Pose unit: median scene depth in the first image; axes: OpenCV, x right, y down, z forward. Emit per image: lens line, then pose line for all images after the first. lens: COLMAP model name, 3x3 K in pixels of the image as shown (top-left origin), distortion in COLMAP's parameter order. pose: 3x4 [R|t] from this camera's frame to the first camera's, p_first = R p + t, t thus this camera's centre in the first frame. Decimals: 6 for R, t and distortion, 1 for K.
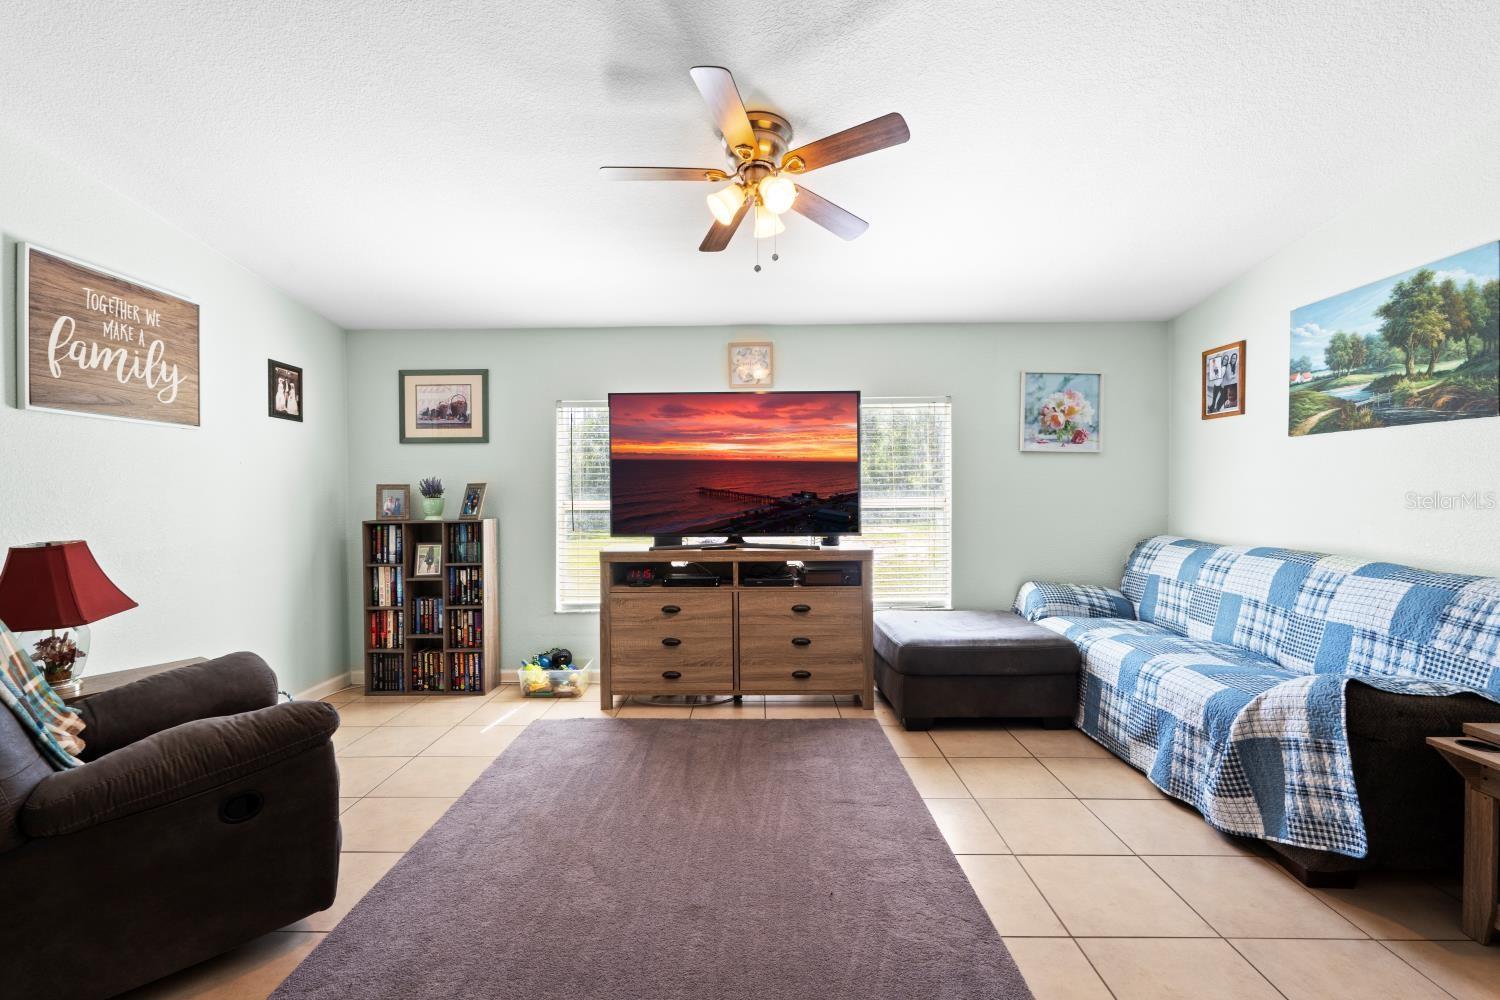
lens RADIAL K [[679.7, 0, 750.4], [0, 679.7, 503.9], [0, 0, 1]] dist [-0.000600, -0.000202]
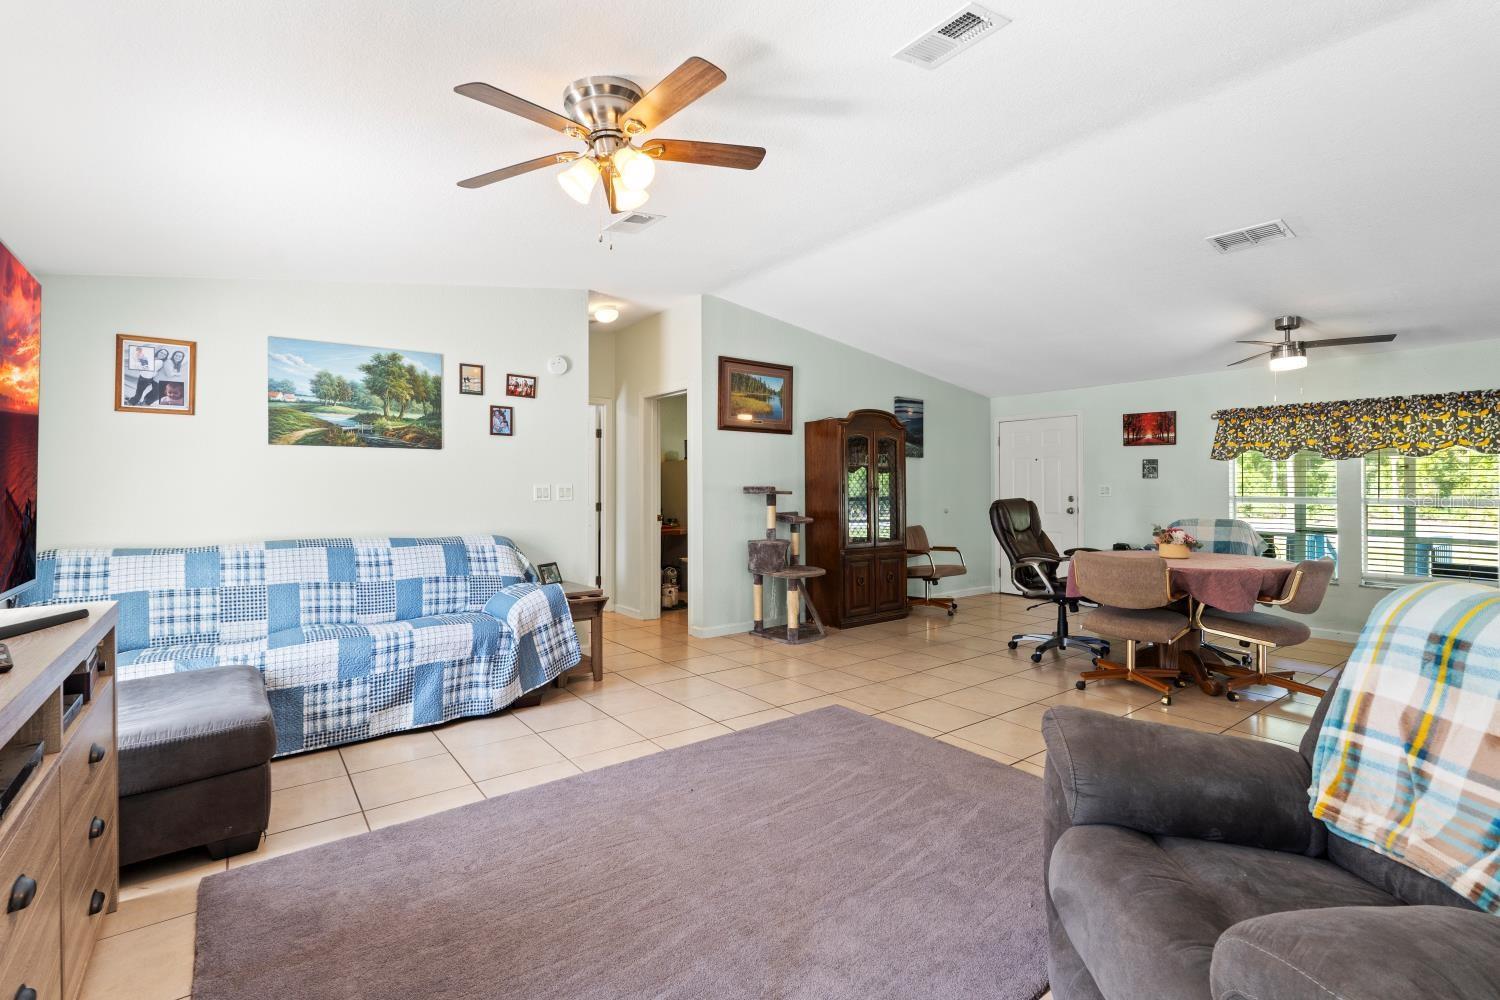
lens RADIAL K [[679.7, 0, 749.6], [0, 679.7, 488.7], [0, 0, 1]] dist [-0.000600, -0.000202]
pose [[-0.618157, 0.004150, 0.786044, -0.711586], [0.020744, 0.999724, 0.011036, -0.021975], [-0.785781, 0.023127, -0.618072, 1.221047]]
